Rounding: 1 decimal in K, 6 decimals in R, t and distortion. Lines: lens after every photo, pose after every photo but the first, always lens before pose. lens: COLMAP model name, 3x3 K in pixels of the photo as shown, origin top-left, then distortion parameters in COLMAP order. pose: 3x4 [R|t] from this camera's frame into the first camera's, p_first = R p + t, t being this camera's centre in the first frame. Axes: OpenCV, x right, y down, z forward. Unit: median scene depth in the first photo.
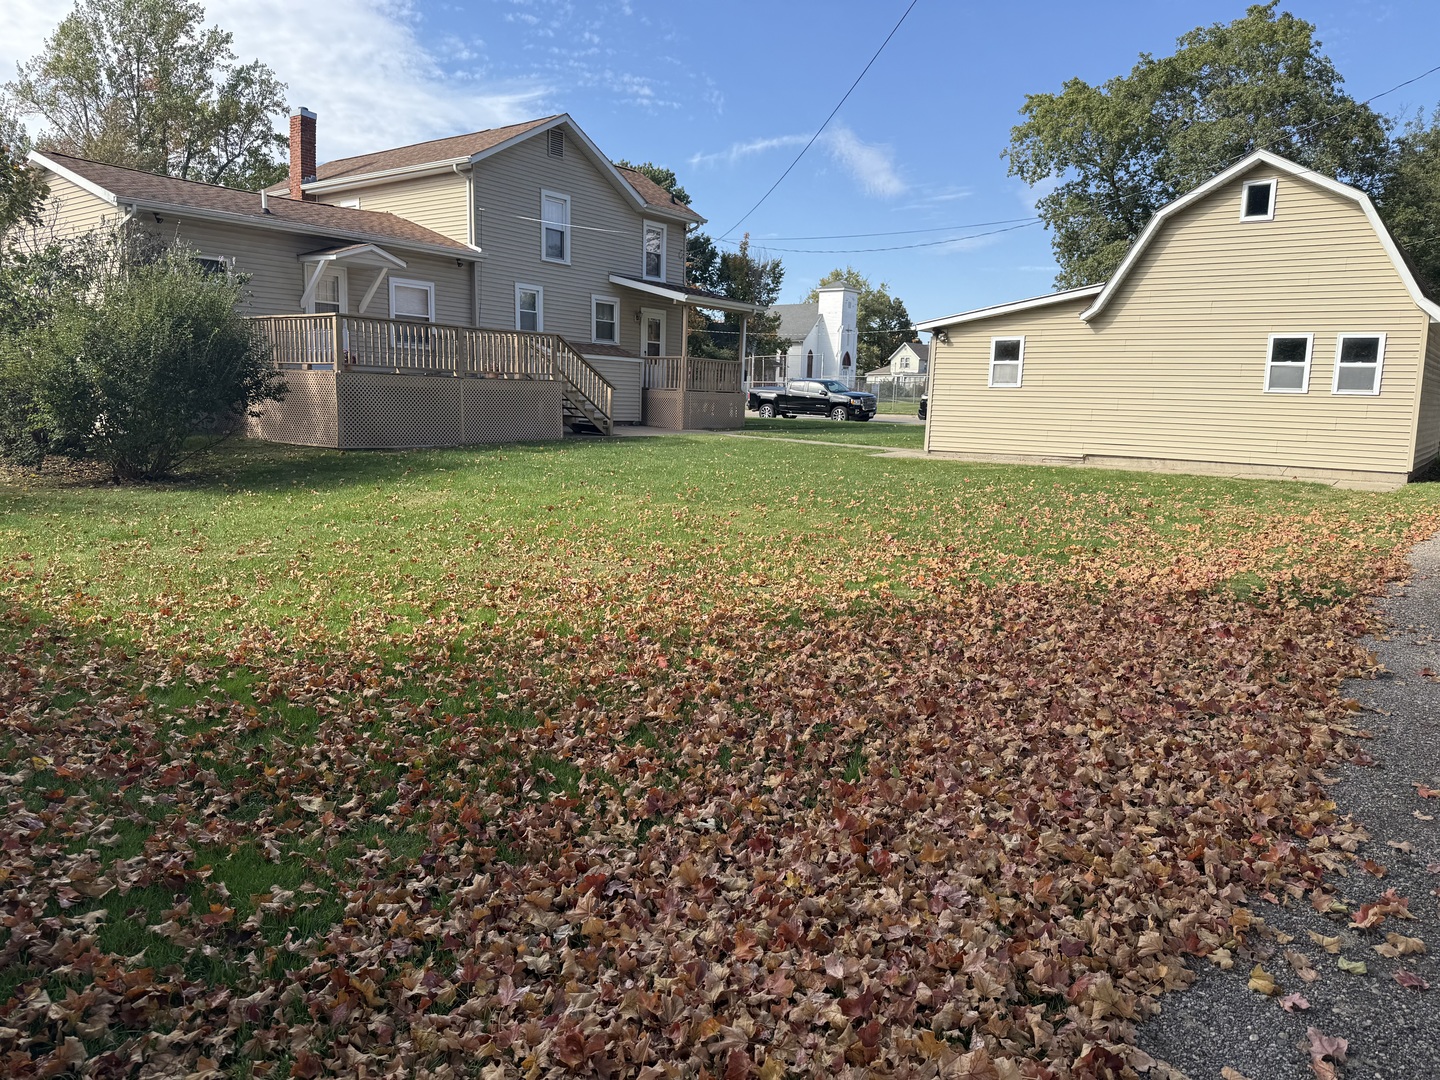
lens RADIAL K [[1076.6, 0, 689.5], [0, 1076.6, 592.5], [0, 0, 1]] dist [0.100419, -0.149404]
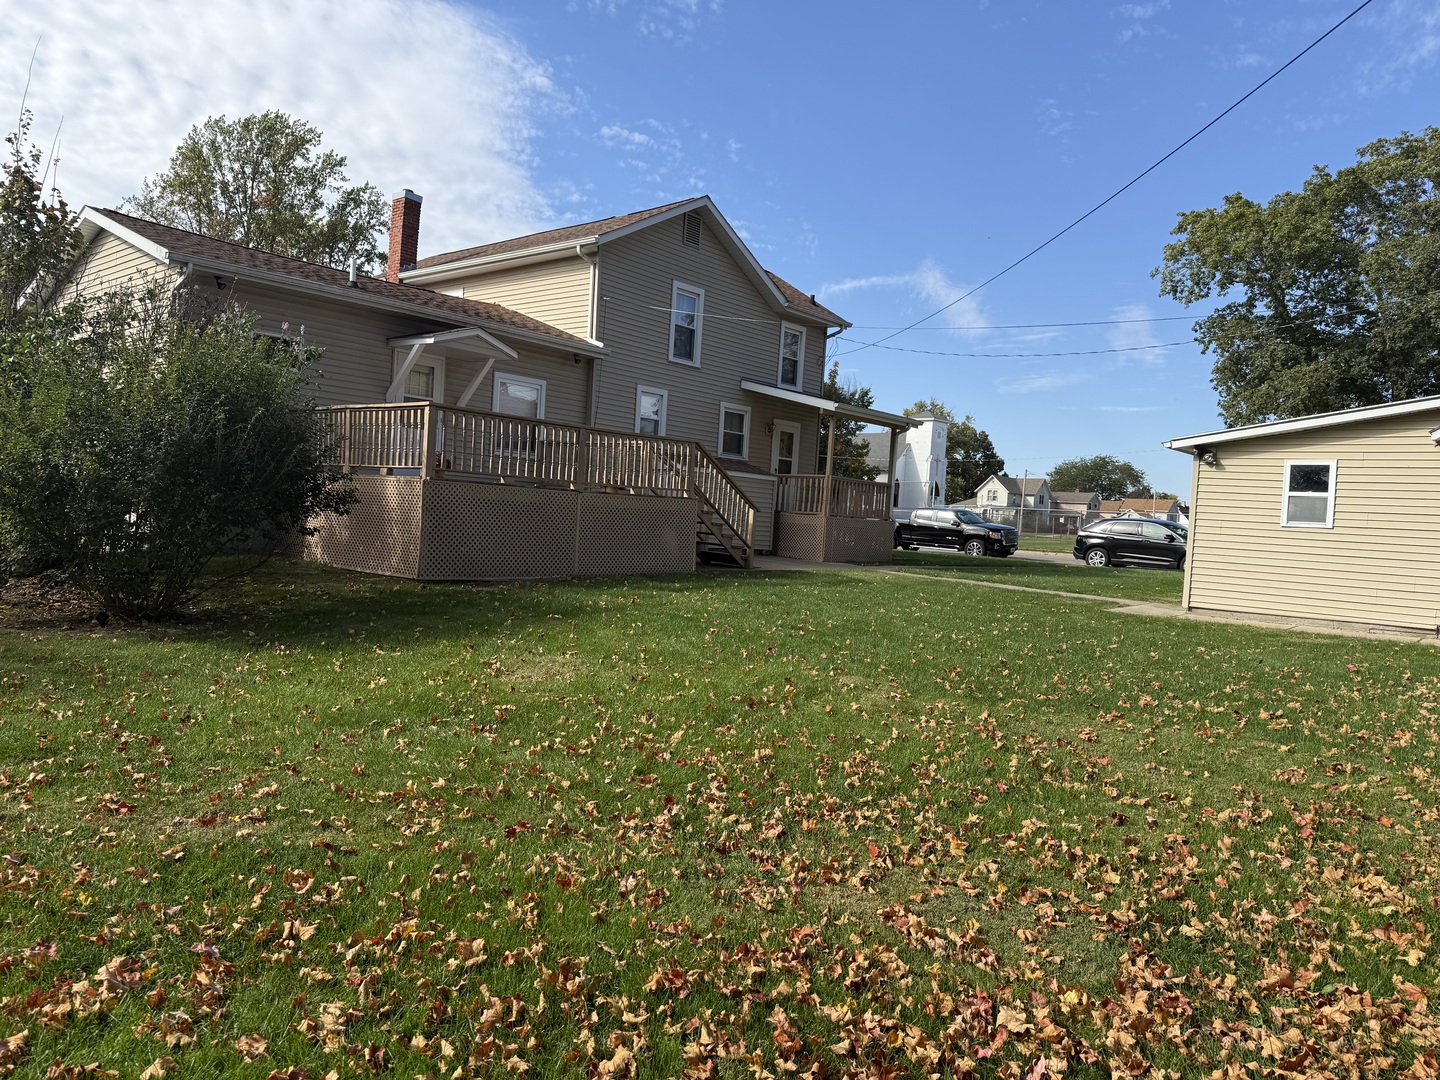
lens RADIAL K [[1011.4, 0, 627.9], [0, 1011.4, 546.5], [0, 0, 1]] dist [0.092616, -0.051788]
pose [[0.994011, 0.036669, -0.102945, -0.080669], [-0.051886, 0.987435, -0.149264, -0.042994], [0.096178, 0.153712, 0.983424, 0.242244]]
